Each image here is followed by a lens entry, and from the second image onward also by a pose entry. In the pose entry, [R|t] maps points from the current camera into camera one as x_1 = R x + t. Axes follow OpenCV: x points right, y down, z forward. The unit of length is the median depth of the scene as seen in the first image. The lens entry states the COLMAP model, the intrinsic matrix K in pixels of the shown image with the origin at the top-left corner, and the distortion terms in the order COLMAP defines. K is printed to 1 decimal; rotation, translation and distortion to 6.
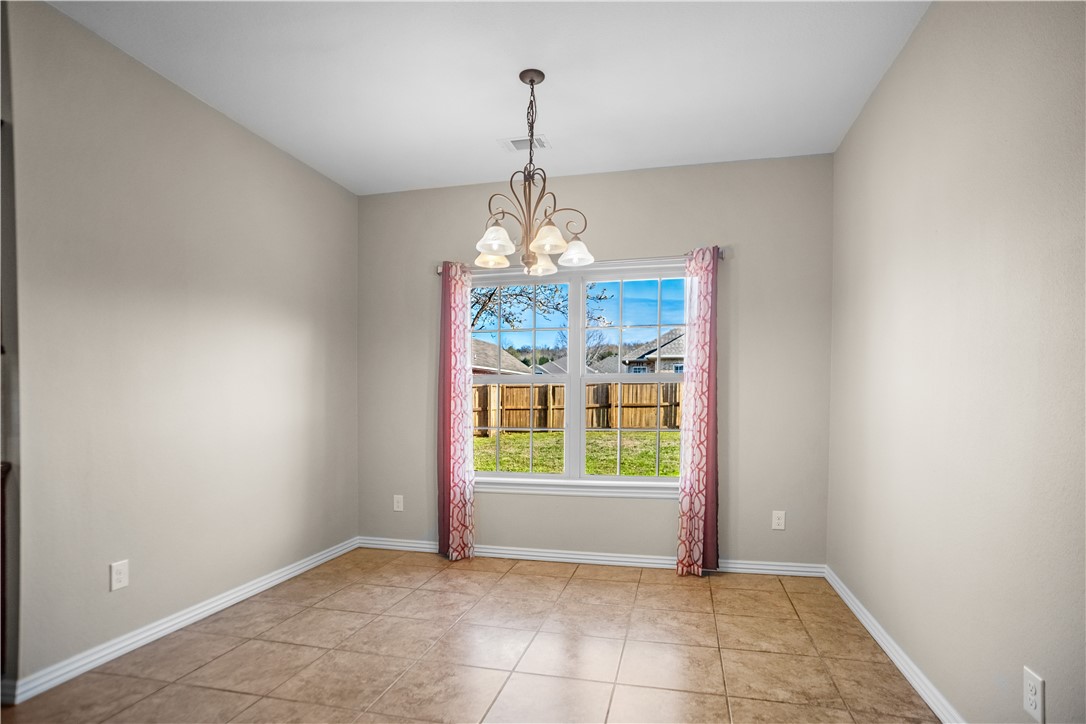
lens RADIAL K [[567.7, 0, 546.8], [0, 567.7, 402.7], [0, 0, 1]] dist [-0.071715, 0.060418]
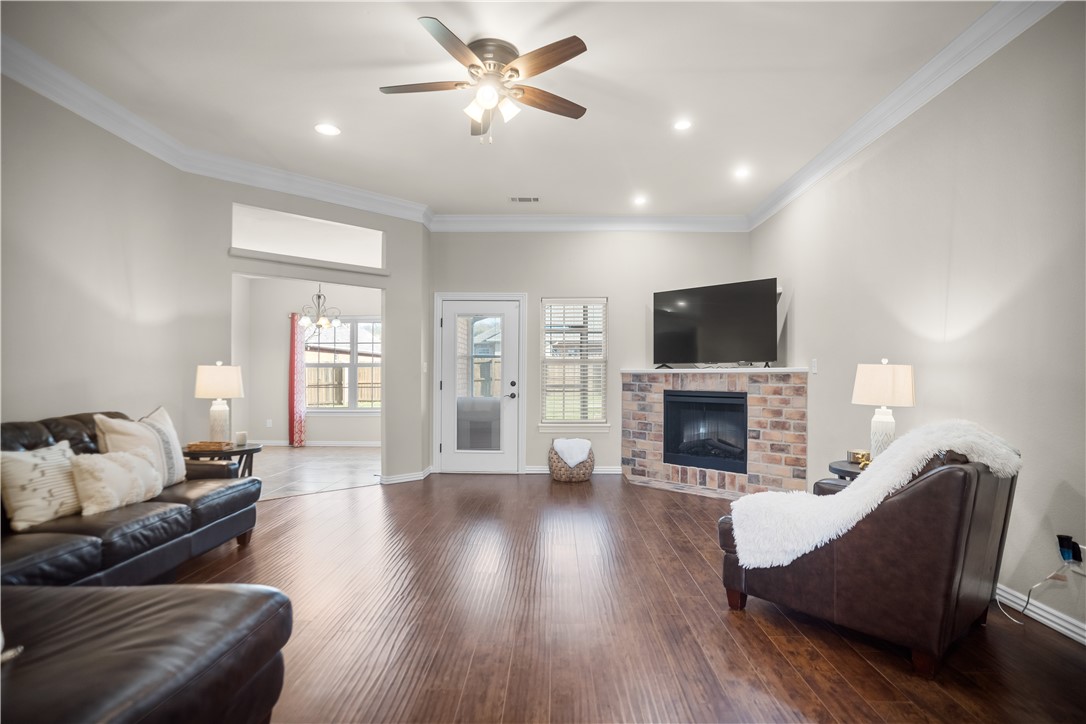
lens RADIAL K [[556.4, 0, 542.0], [0, 556.4, 369.9], [0, 0, 1]] dist [-0.068872, 0.052859]
pose [[0.977990, 0.001363, 0.208647, 0.366655], [0.001898, 0.999879, -0.015427, 0.011493], [-0.208643, 0.015483, 0.977869, -1.465473]]
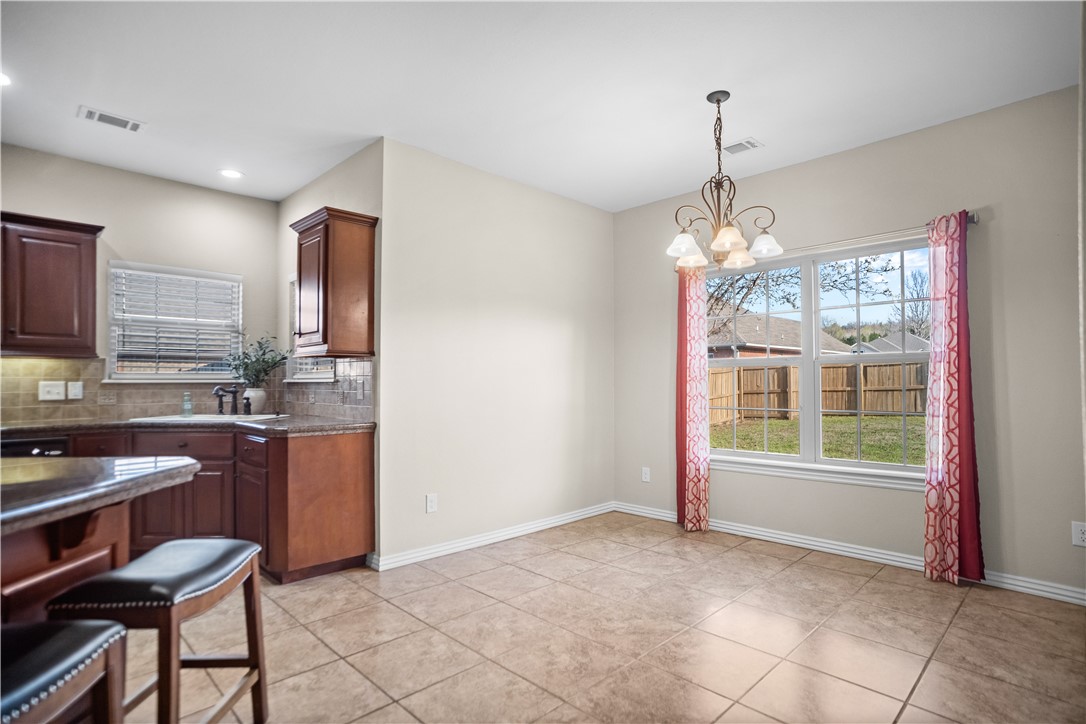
lens RADIAL K [[554.0, 0, 544.8], [0, 554.0, 355.1], [0, 0, 1]] dist [-0.073660, 0.055236]
pose [[0.850572, -0.028520, -0.525084, 0.178708], [0.000822, 0.998599, -0.052908, -0.003921], [0.525857, 0.044571, 0.849404, -0.066868]]
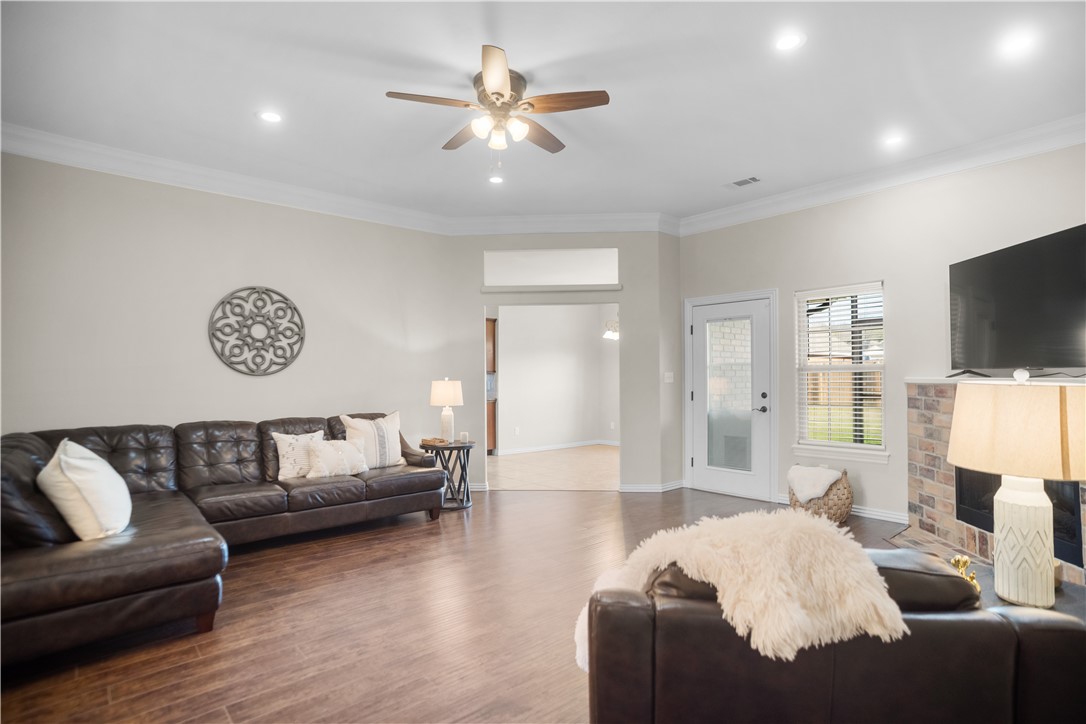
lens RADIAL K [[549.4, 0, 543.0], [0, 549.4, 362.0], [0, 0, 1]] dist [-0.062991, 0.050008]
pose [[0.809822, -0.024396, -0.586169, 1.037096], [0.003742, 0.999330, -0.036421, -0.011574], [0.586664, 0.027301, 0.809370, -1.273666]]
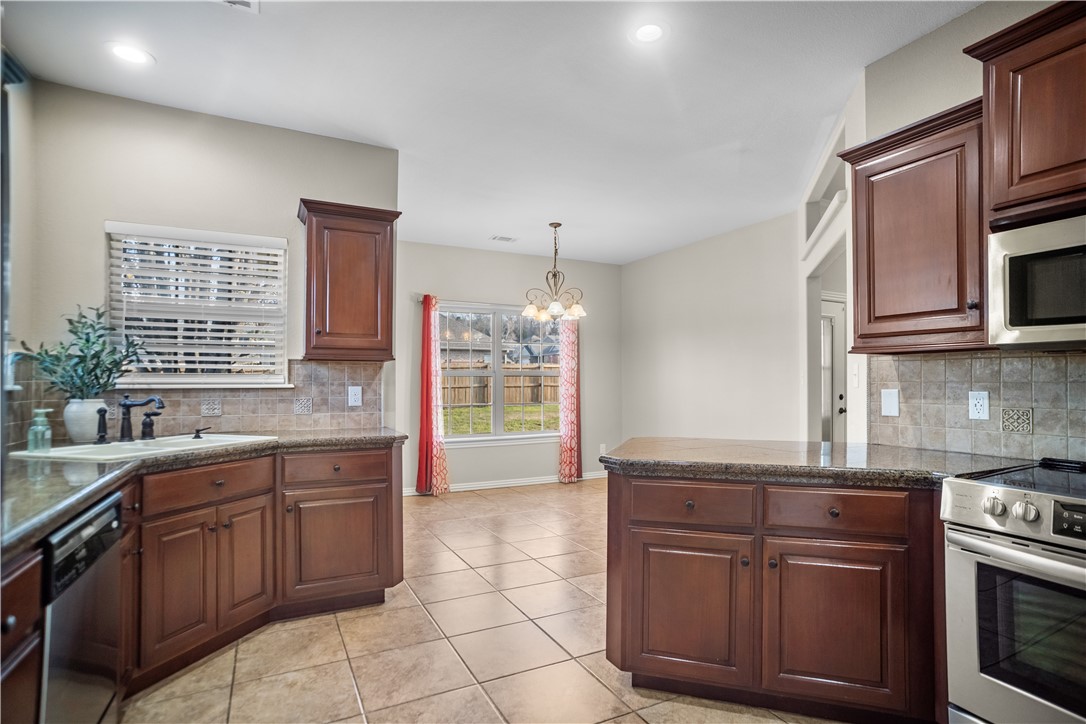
lens RADIAL K [[556.4, 0, 542.0], [0, 556.4, 369.9], [0, 0, 1]] dist [-0.068872, 0.052859]
pose [[0.768281, 0.012869, 0.639983, -0.982149], [0.006844, 0.999576, -0.028316, -0.010315], [-0.640076, 0.026135, 0.767867, -0.343075]]
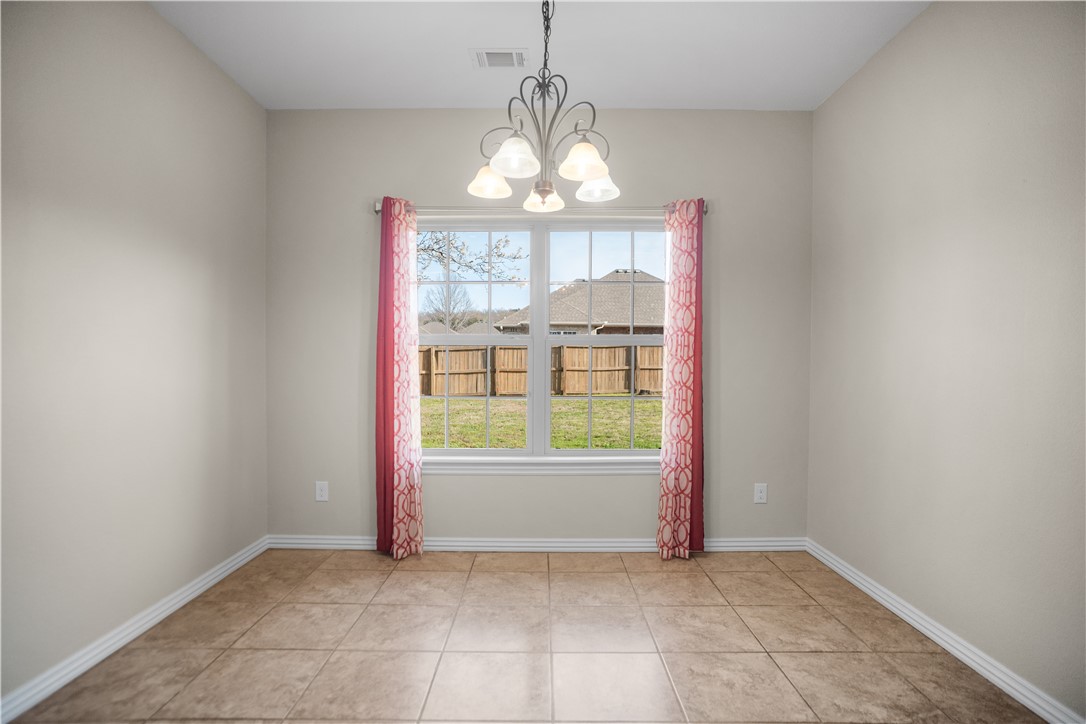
lens RADIAL K [[556.4, 0, 542.0], [0, 556.4, 369.9], [0, 0, 1]] dist [-0.068872, 0.052859]
pose [[0.973384, 0.001685, 0.229175, -0.159490], [-0.002578, 0.999990, 0.003598, -0.000572], [-0.229167, -0.004093, 0.973379, 0.183560]]
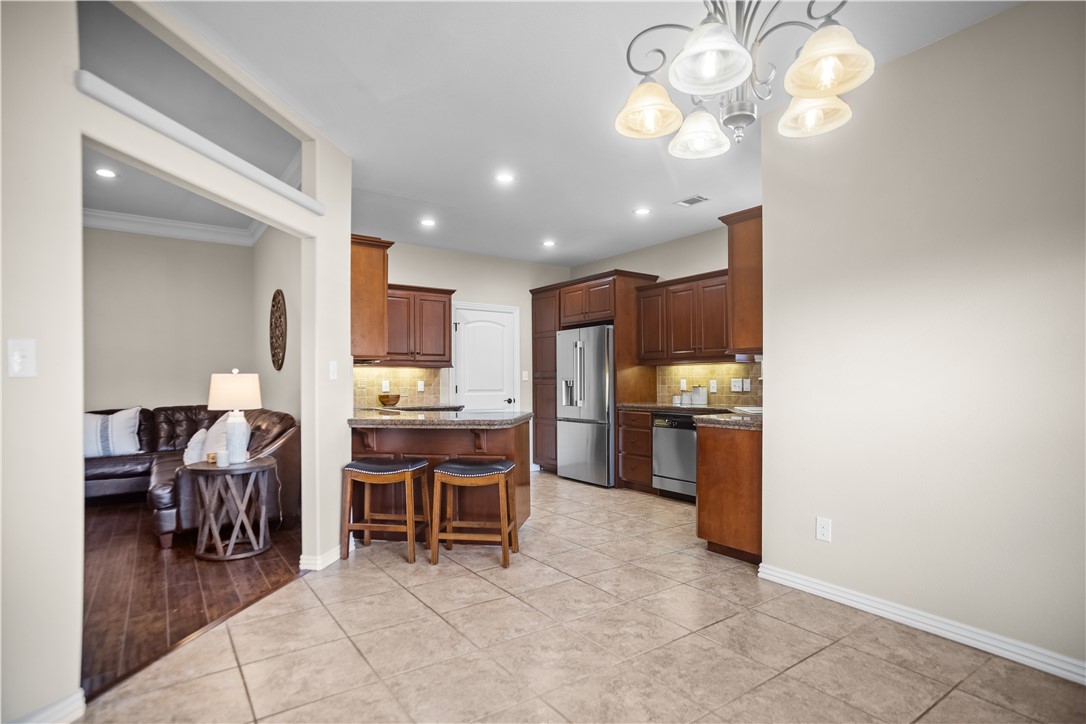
lens RADIAL K [[556.4, 0, 542.0], [0, 556.4, 369.9], [0, 0, 1]] dist [-0.068872, 0.052859]
pose [[-0.662968, -0.014478, -0.748508, 0.343073], [-0.002437, 0.999849, -0.017180, -0.005944], [0.748644, -0.009566, -0.662904, 0.896054]]
